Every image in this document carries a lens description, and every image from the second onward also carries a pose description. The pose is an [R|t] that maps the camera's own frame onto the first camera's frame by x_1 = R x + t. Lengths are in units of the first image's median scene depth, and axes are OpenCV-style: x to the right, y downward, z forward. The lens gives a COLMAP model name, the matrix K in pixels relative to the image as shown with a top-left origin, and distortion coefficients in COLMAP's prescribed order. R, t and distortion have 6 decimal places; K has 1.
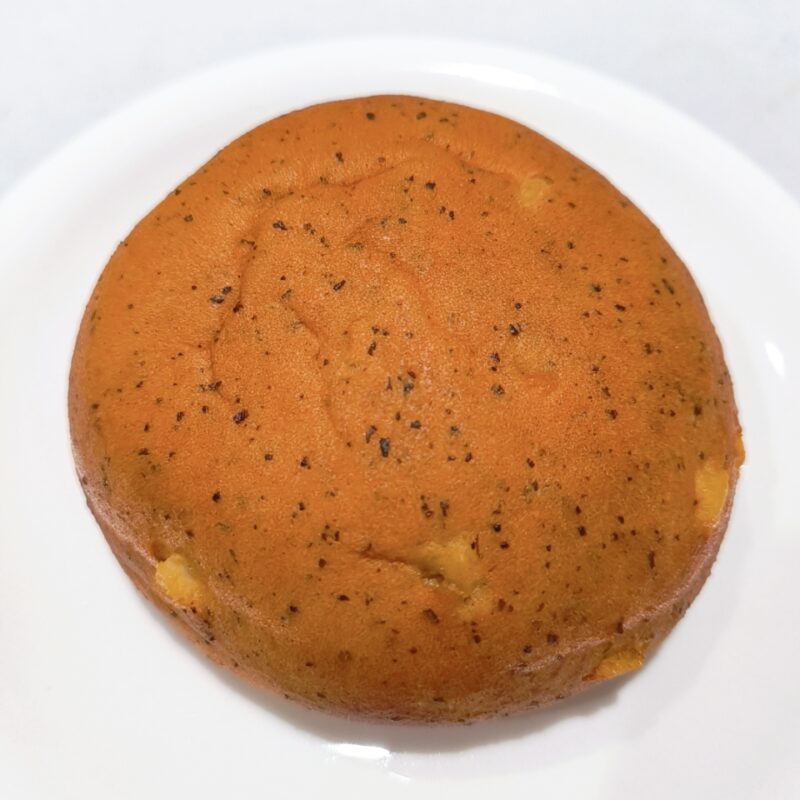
lens RADIAL K [[830.3, 0, 400.6], [0, 830.3, 400.6], [0, 0, 1]] dist [0.066197, -0.017928]
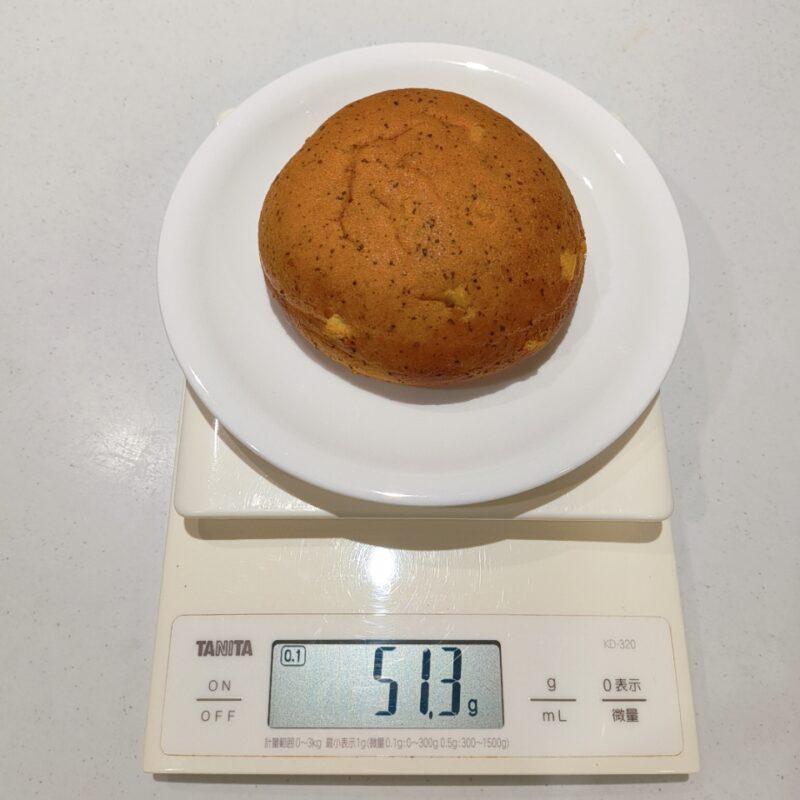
lens RADIAL K [[830.3, 0, 400.6], [0, 830.3, 400.6], [0, 0, 1]] dist [0.066197, -0.017928]
pose [[0.993344, -0.109398, 0.036048, -0.208636], [0.105619, 0.989965, 0.093887, 0.232272], [-0.045957, -0.089455, 0.994930, -1.324609]]
